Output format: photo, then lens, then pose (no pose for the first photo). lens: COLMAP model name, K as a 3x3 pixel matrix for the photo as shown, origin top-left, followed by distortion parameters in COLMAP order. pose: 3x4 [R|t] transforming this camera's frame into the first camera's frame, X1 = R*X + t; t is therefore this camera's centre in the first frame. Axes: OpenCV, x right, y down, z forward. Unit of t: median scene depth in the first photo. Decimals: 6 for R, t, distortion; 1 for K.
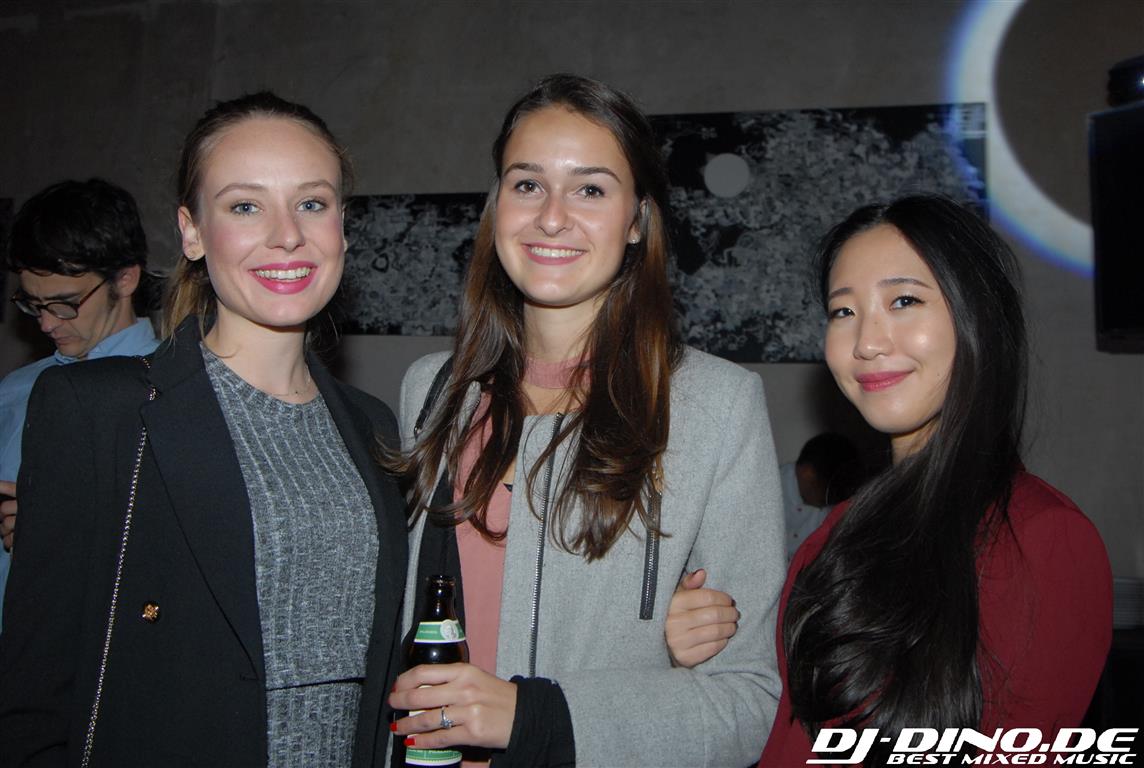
lens RADIAL K [[1211.7, 0, 570.9], [0, 1211.7, 393.5], [0, 0, 1]] dist [-0.045155, 0.000000]
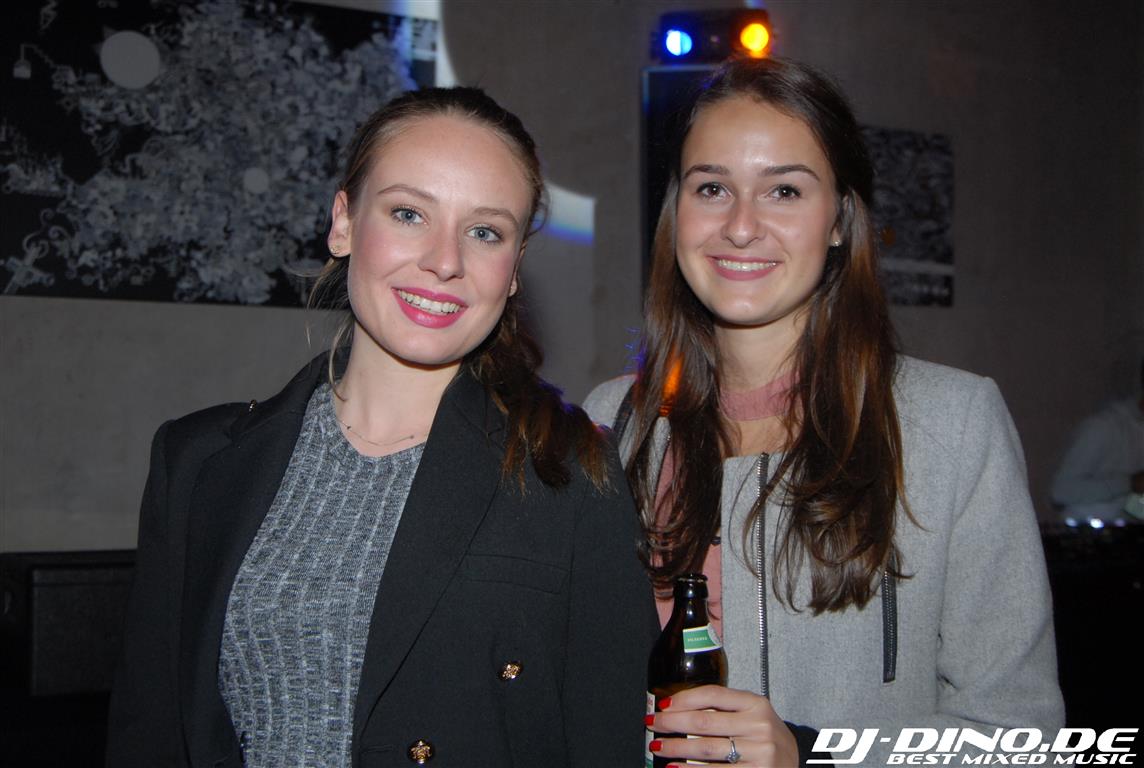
lens RADIAL K [[1455.2, 0, 567.0], [0, 1455.2, 389.8], [0, 0, 1]] dist [0.033026, 0.000000]
pose [[0.774916, -0.007605, 0.632018, -0.253988], [-0.031428, 0.998227, 0.050545, -0.024495], [-0.631282, -0.059032, 0.773303, 0.080996]]
